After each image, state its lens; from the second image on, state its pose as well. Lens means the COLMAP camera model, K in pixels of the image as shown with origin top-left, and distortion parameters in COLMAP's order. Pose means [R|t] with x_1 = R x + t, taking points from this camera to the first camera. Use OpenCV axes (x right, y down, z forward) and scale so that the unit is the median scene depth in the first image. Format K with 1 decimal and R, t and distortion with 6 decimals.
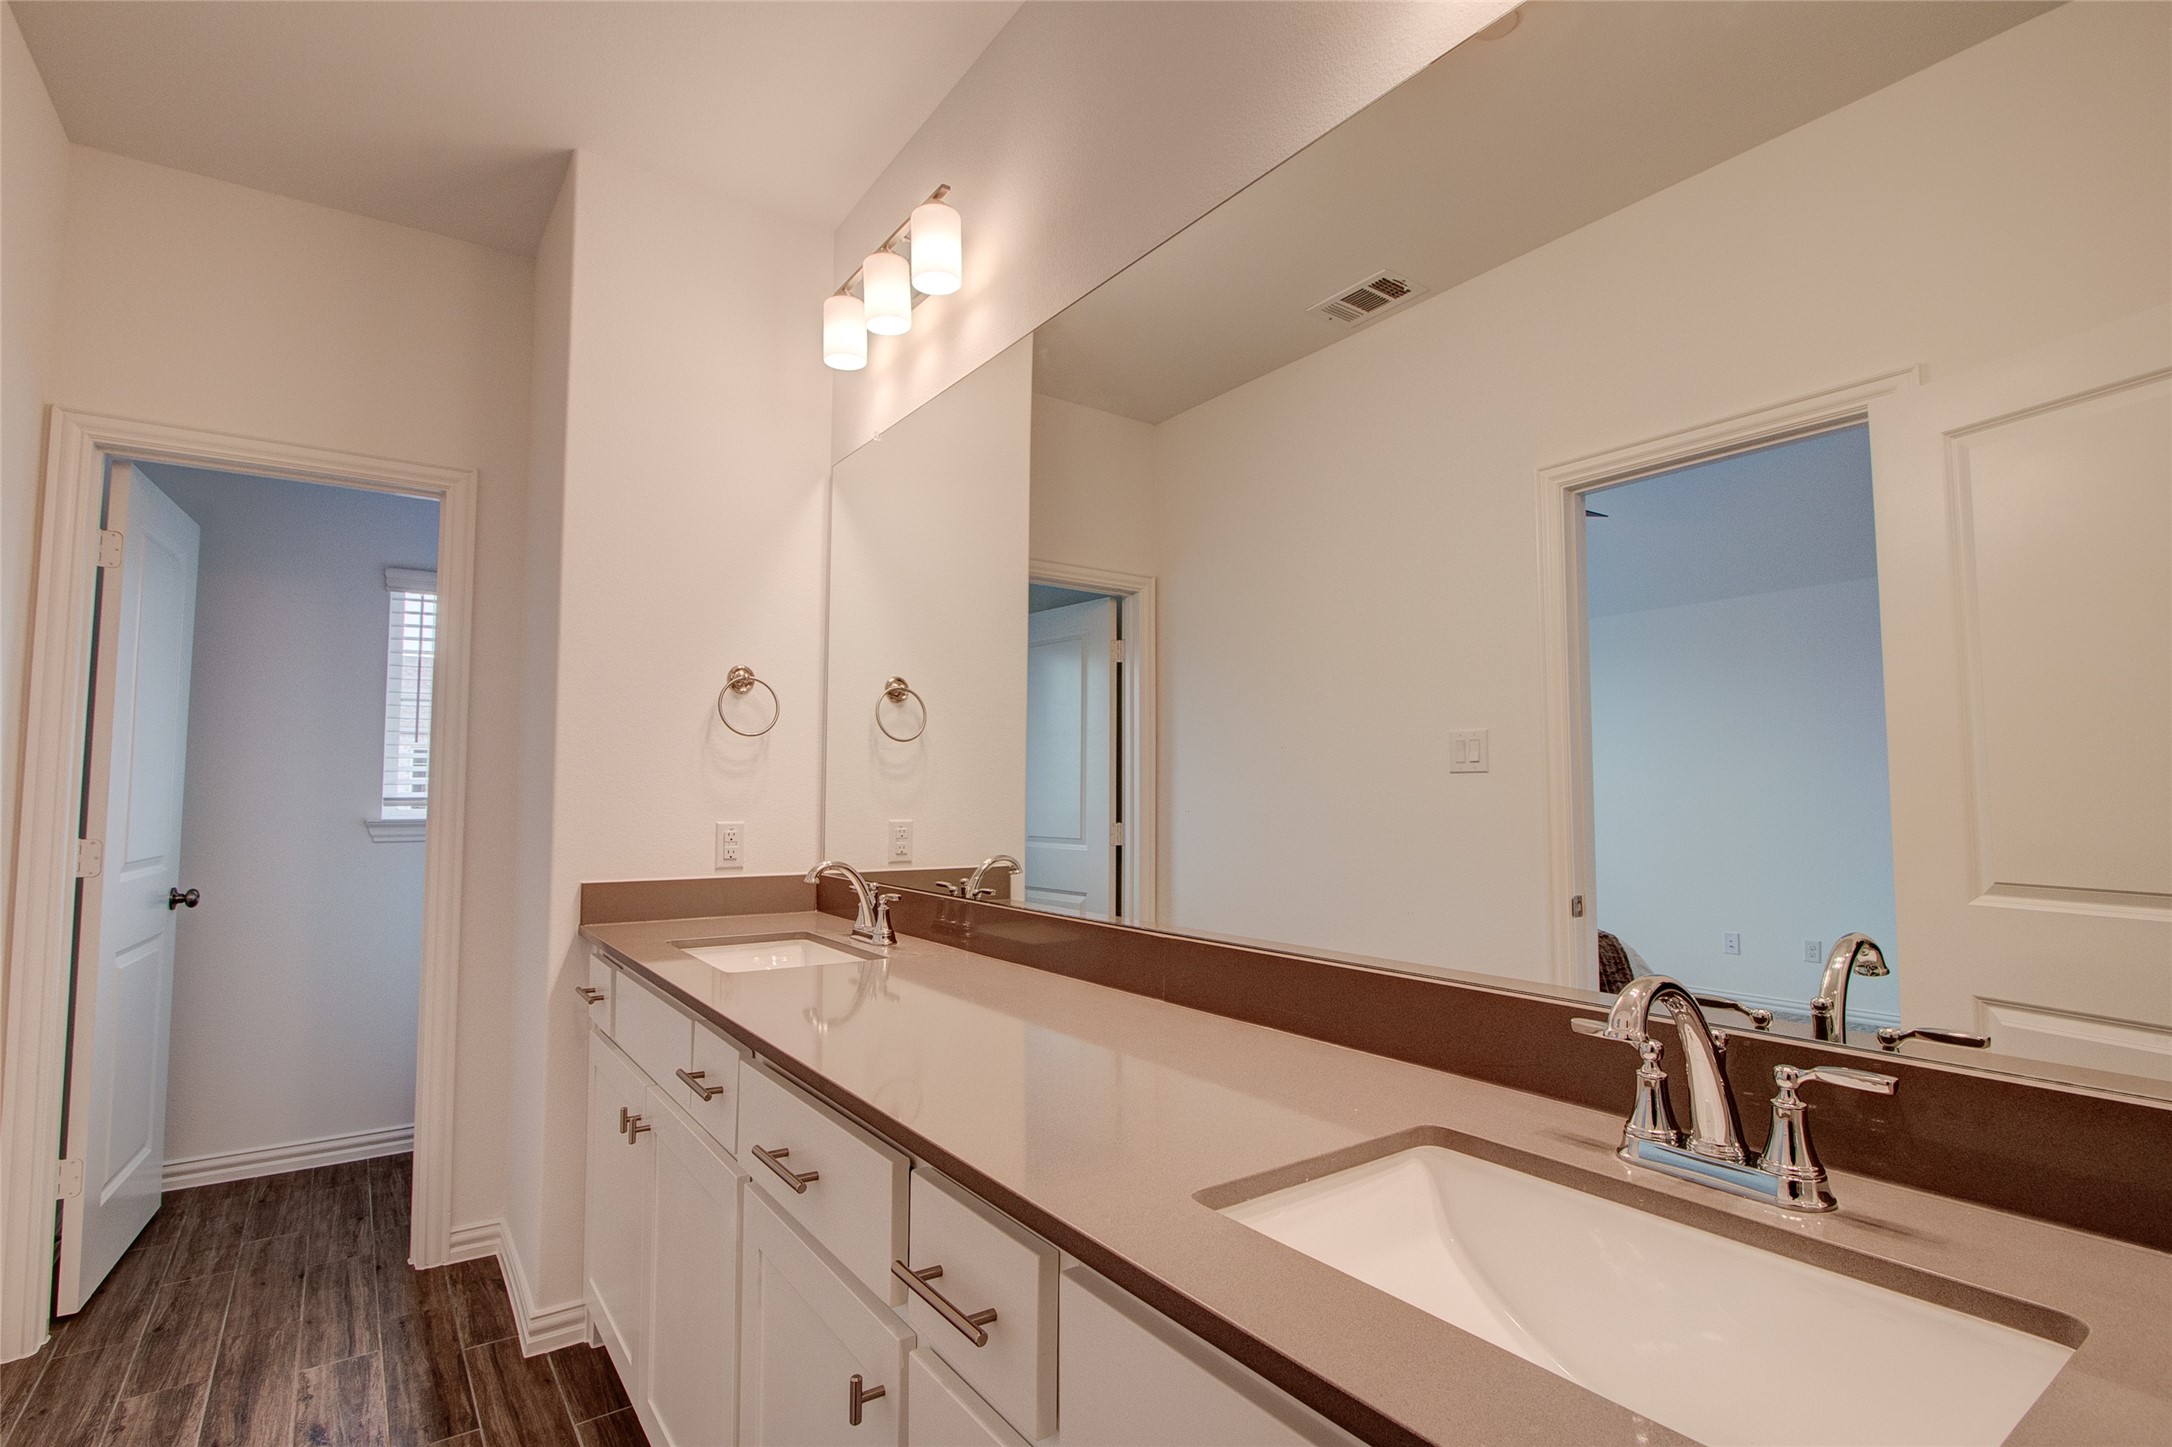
lens RADIAL K [[1047.0, 0, 1086.0], [0, 1047.0, 723.5], [0, 0, 1]] dist [0.000027, 0.000202]
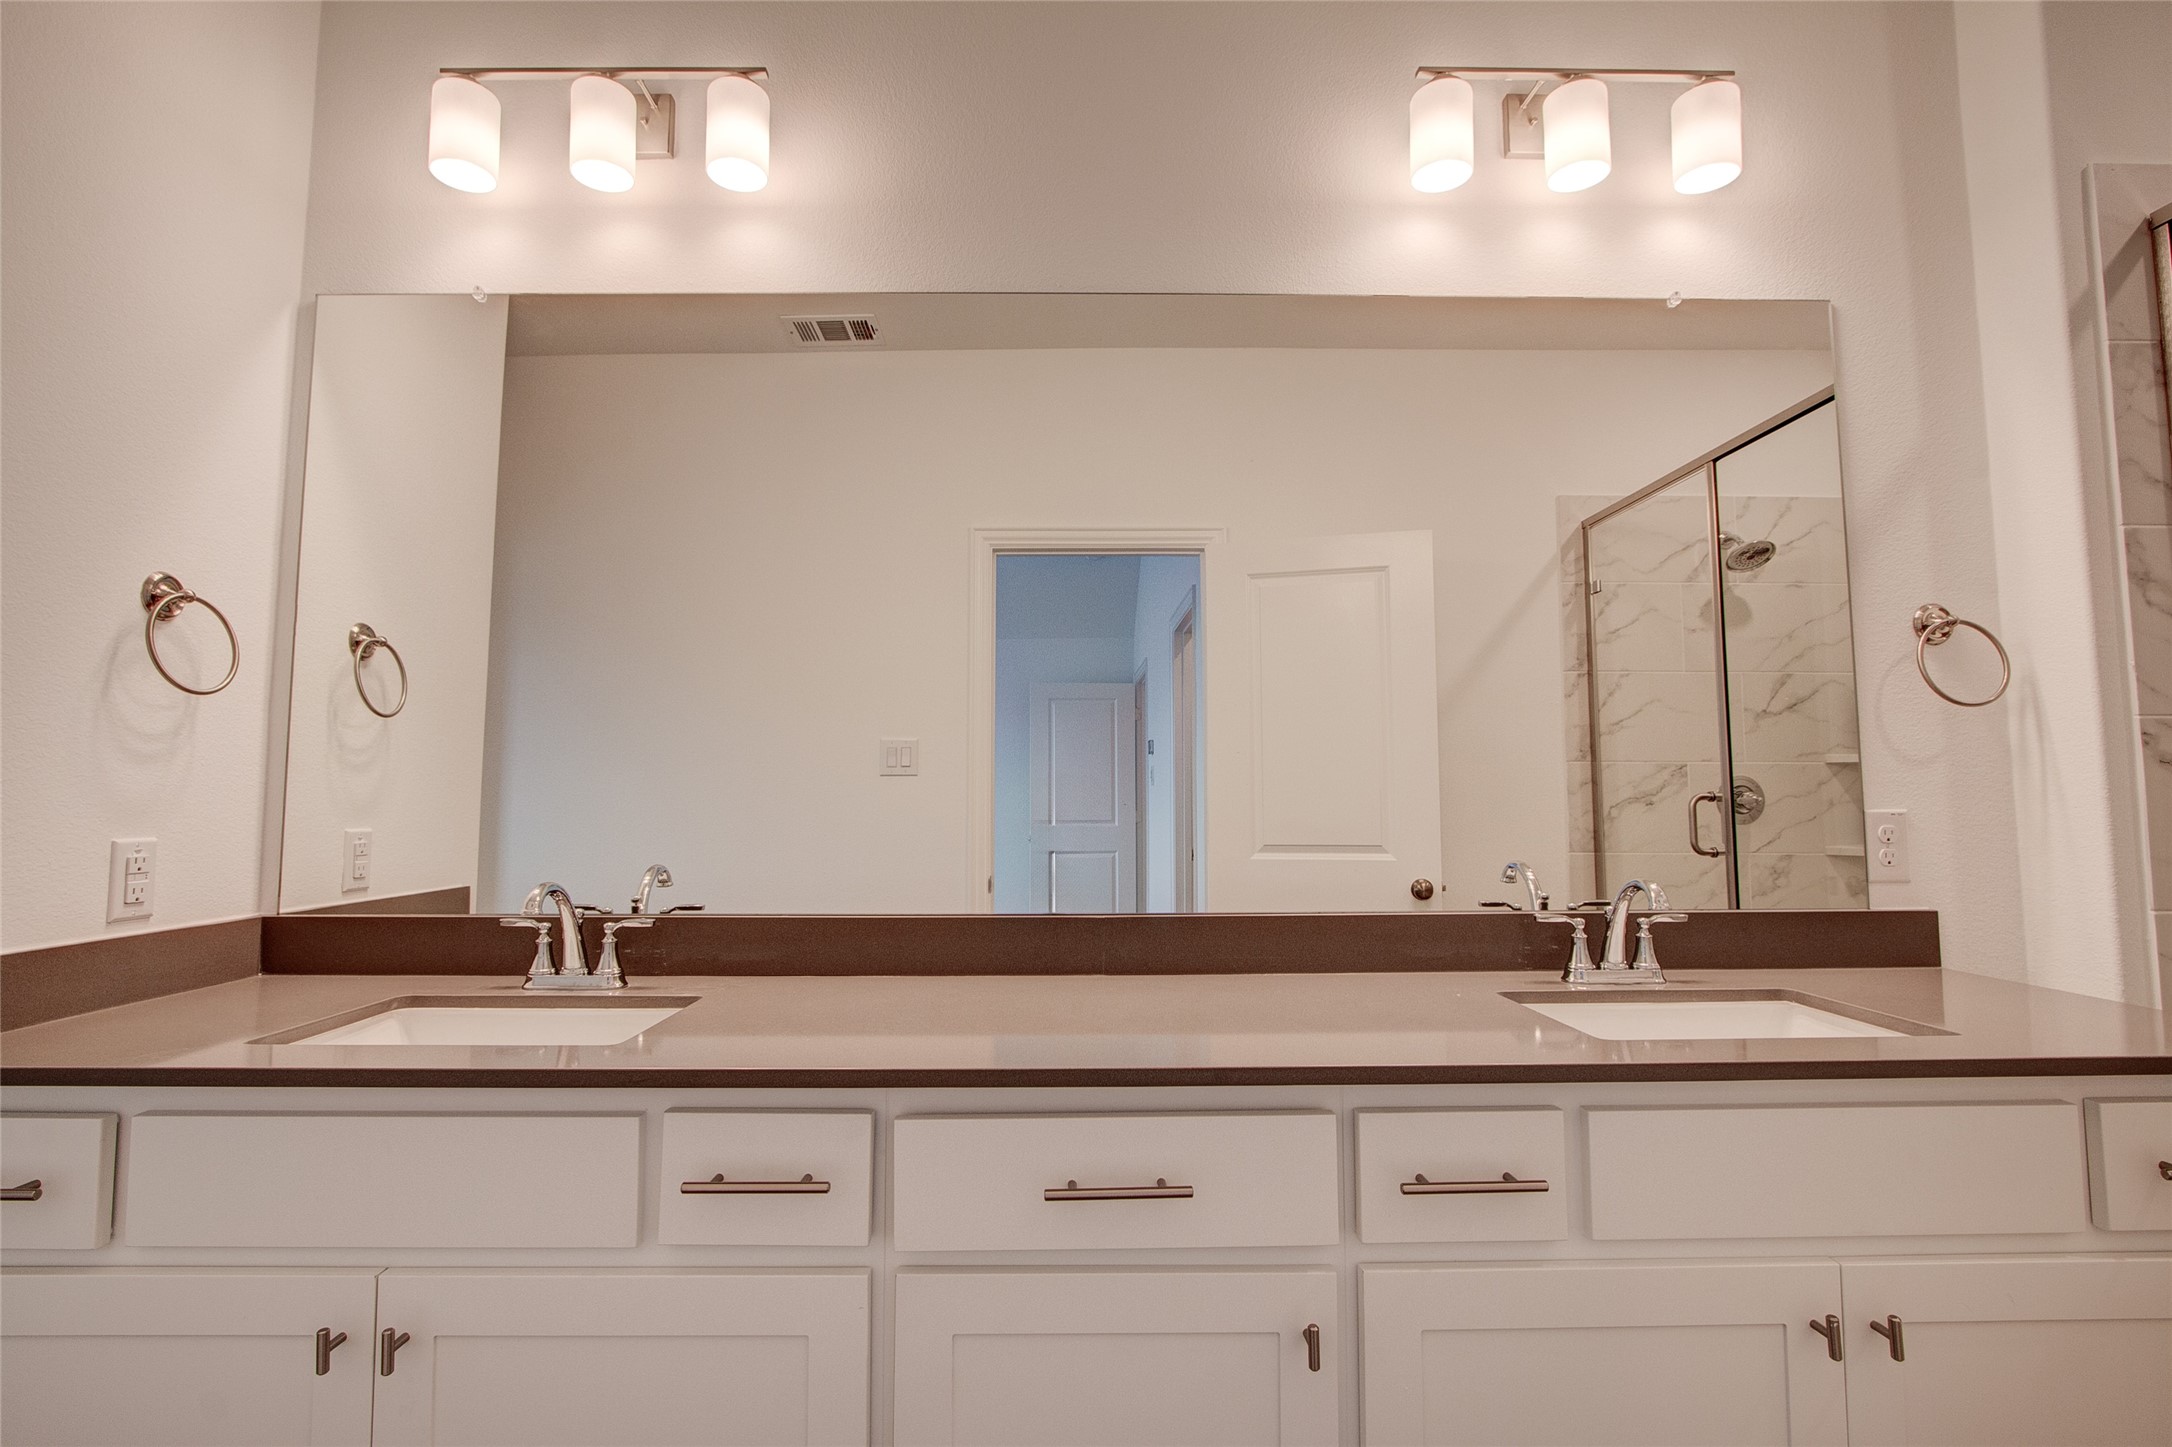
lens RADIAL K [[1018.3, 0, 1071.1], [0, 1018.3, 715.0], [0, 0, 1]] dist [-0.016923, 0.001017]
pose [[0.556624, 0.065506, 0.828178, -0.502229], [-0.050592, 0.997709, -0.044912, 0.023684], [-0.829223, -0.016900, 0.558663, 0.253140]]
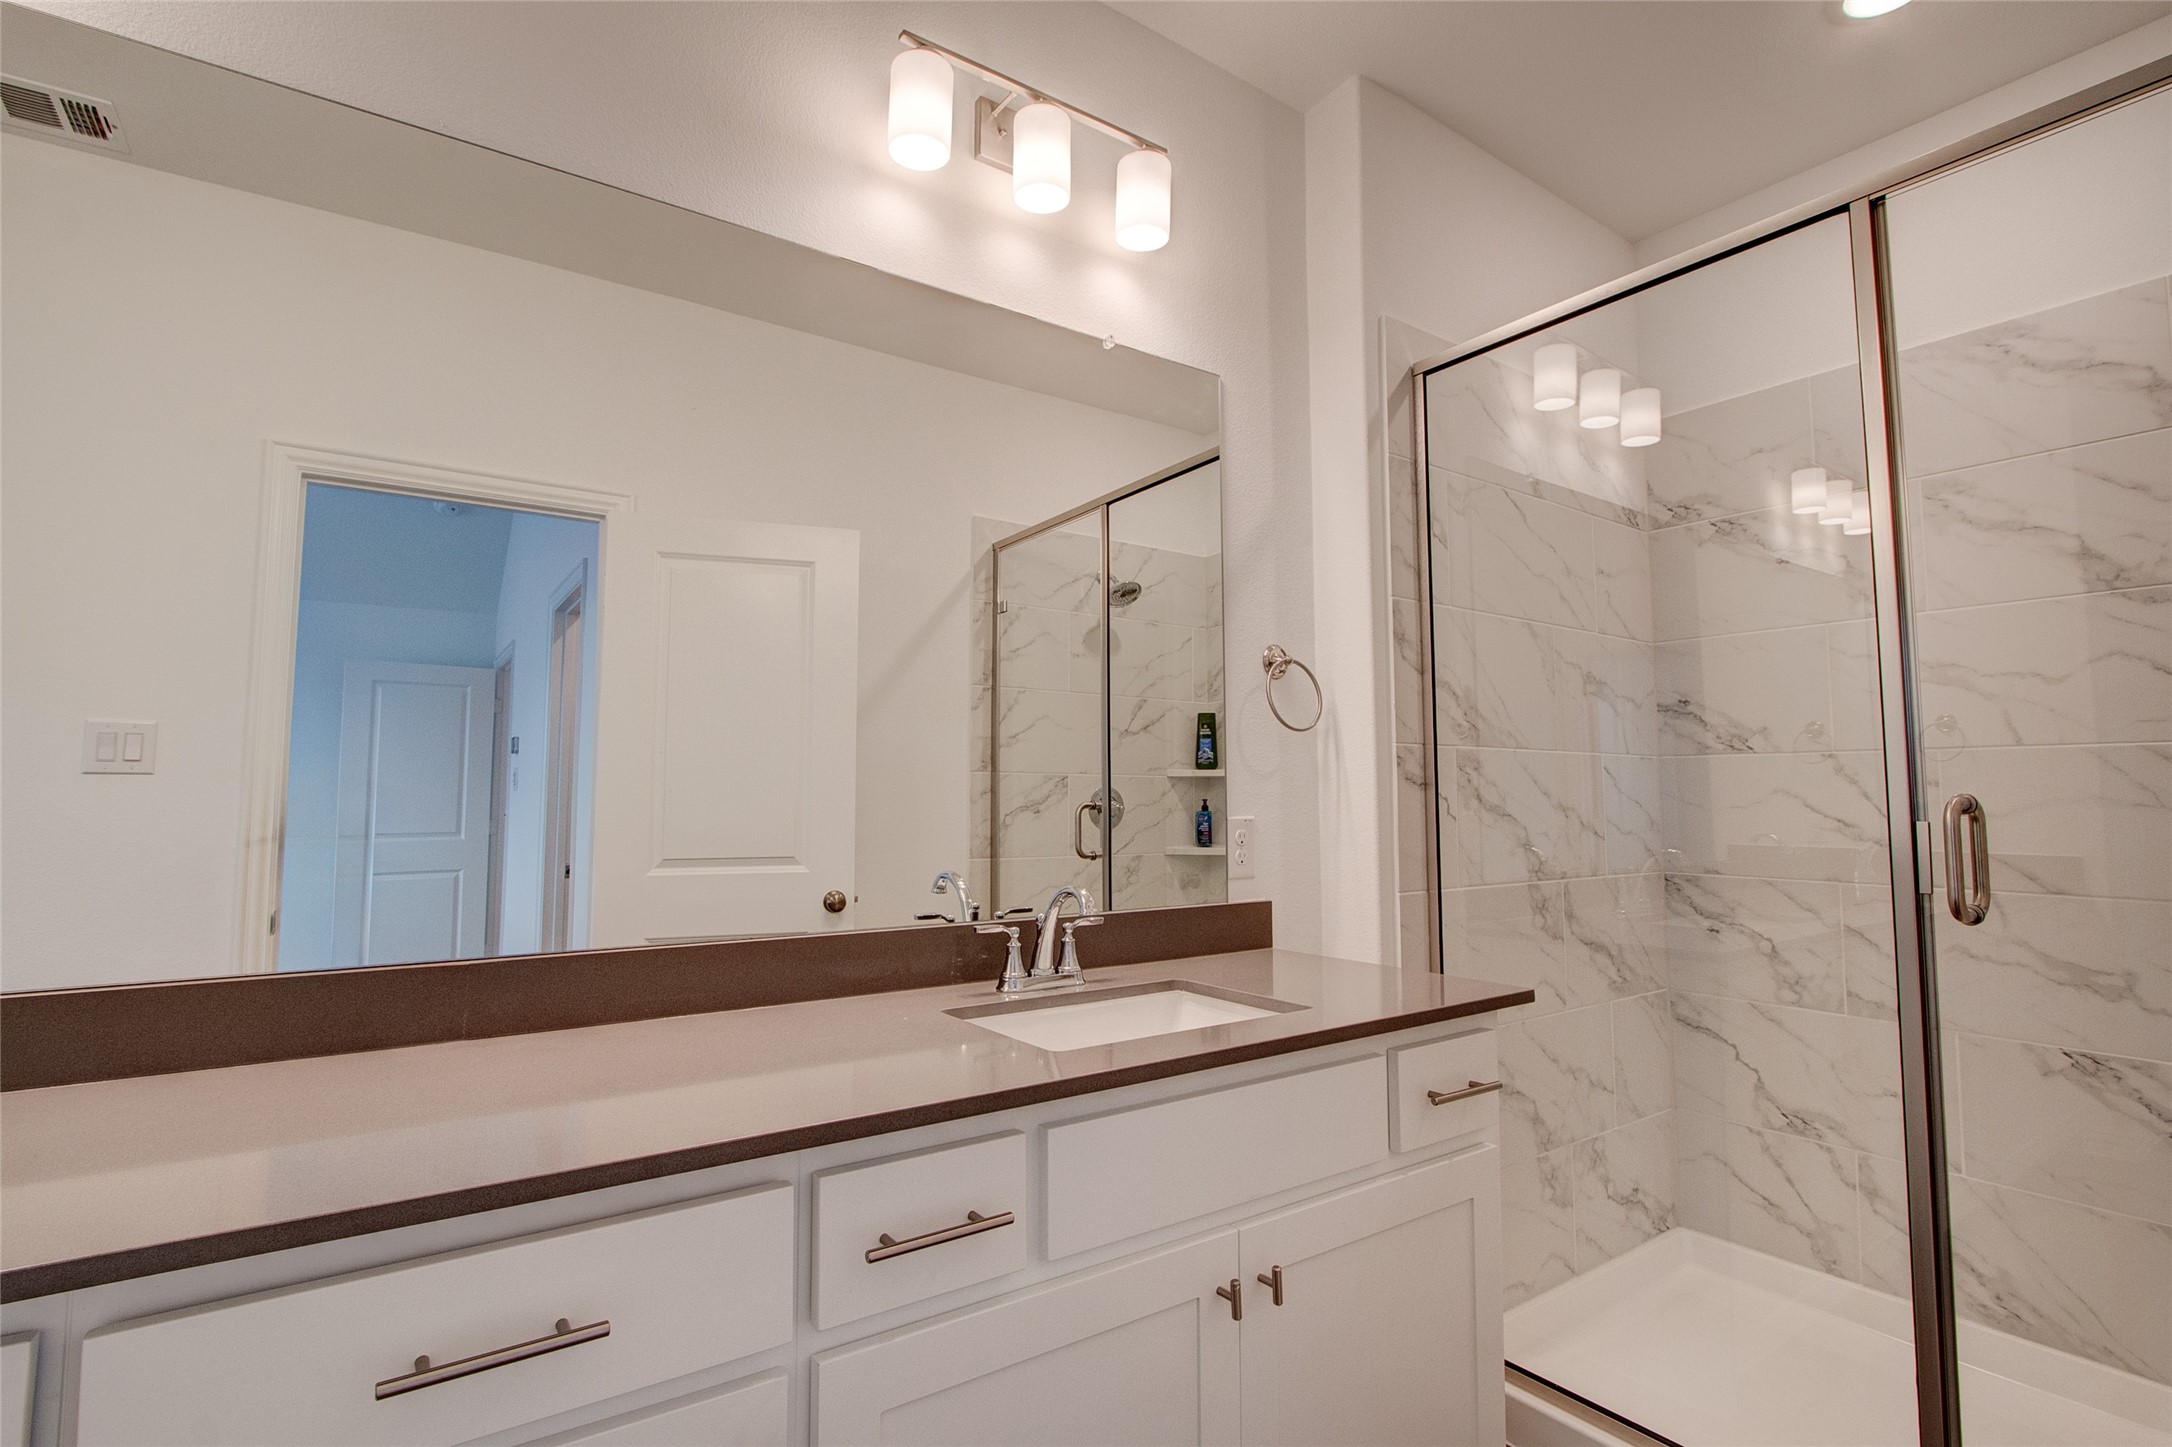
lens RADIAL K [[1025.7, 0, 1071.1], [0, 1025.7, 719.8], [0, 0, 1]] dist [-0.026614, 0.006865]
pose [[-0.000774, 0.081234, 0.996695, -0.440907], [-0.060546, 0.994863, -0.081131, 0.026898], [-0.998165, -0.060408, 0.004148, 0.312861]]
